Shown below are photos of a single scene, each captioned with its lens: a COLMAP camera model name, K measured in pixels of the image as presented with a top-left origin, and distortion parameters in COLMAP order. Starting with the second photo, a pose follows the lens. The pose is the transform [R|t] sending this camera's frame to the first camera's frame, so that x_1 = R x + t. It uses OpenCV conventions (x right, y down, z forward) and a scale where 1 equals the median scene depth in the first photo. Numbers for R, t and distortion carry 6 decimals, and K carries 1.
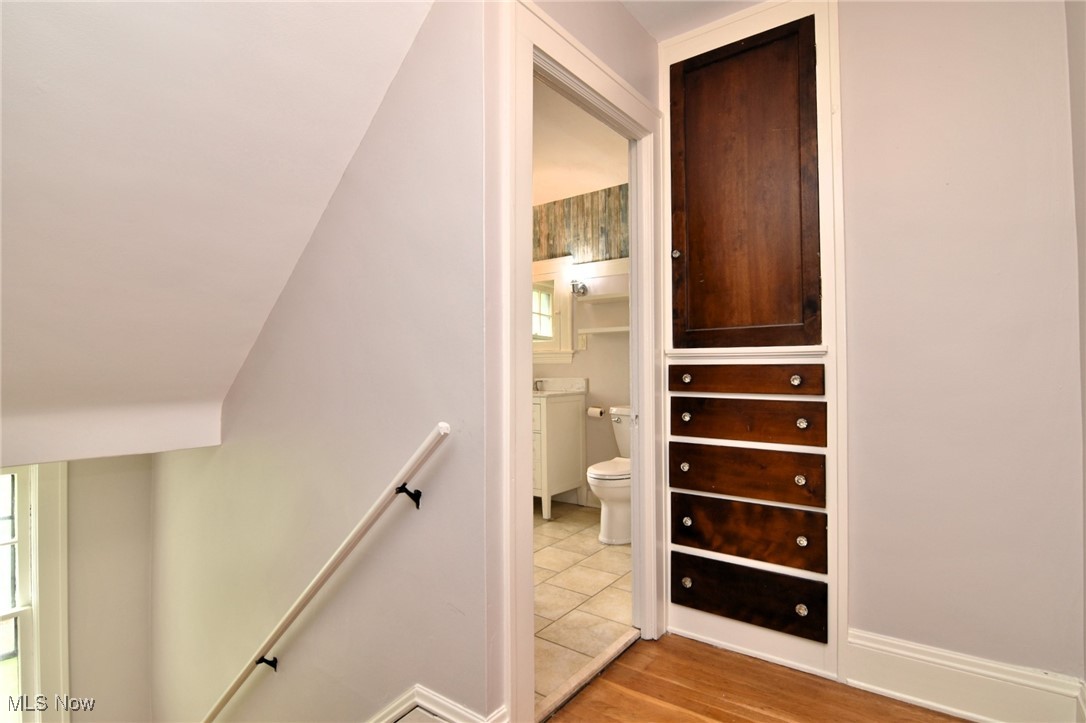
lens RADIAL K [[533.2, 0, 542.5], [0, 533.2, 361.4], [0, 0, 1]] dist [-0.002423, -0.000463]
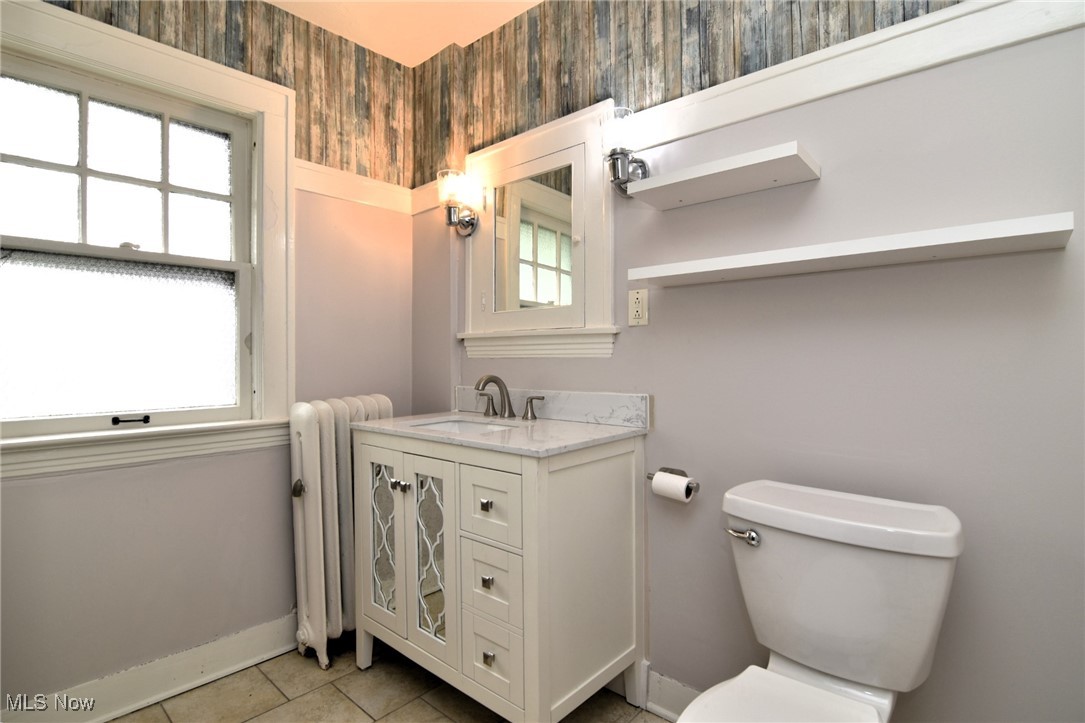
lens RADIAL K [[532.7, 0, 545.6], [0, 532.7, 357.0], [0, 0, 1]] dist [-0.002423, -0.000463]
pose [[0.997306, 0.001498, -0.073333, 0.034031], [-0.000493, 0.999906, 0.013722, -0.002437], [0.073347, -0.013648, 0.997213, 0.585121]]
